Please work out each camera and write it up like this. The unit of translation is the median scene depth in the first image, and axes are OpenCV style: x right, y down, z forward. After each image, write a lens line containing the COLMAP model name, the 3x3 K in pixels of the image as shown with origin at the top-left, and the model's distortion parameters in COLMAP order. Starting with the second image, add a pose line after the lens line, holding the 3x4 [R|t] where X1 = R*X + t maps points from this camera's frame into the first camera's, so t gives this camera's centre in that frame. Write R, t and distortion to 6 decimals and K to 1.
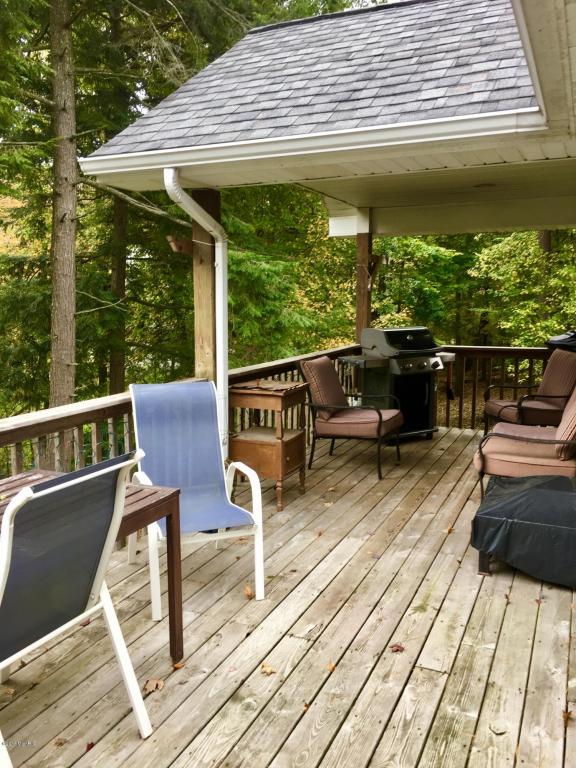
lens RADIAL K [[651.5, 0, 287.3], [0, 651.5, 385.2], [0, 0, 1]] dist [0.042807, -0.016887]
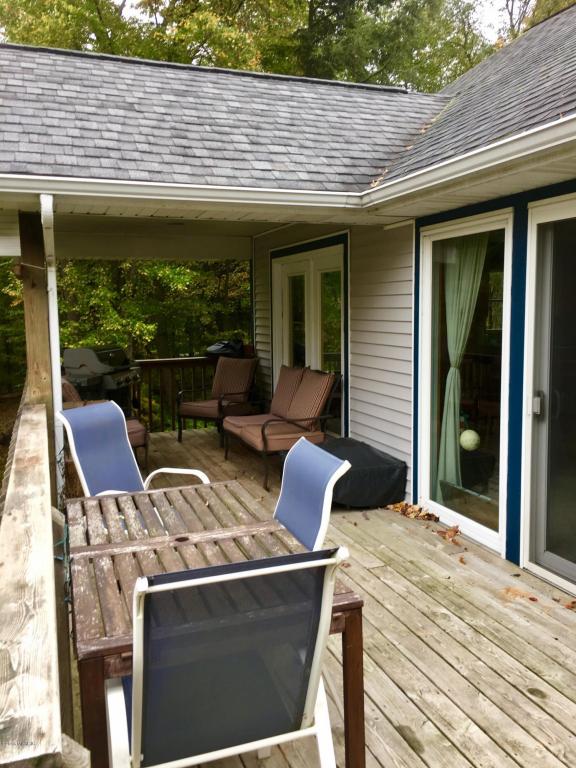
lens RADIAL K [[651.5, 0, 287.3], [0, 651.5, 381.3], [0, 0, 1]] dist [0.042807, -0.016887]
pose [[0.706991, -0.089621, 0.701521, -0.832620], [0.112743, 0.993535, 0.013305, -0.023683], [-0.698178, 0.069685, 0.712525, 0.056501]]
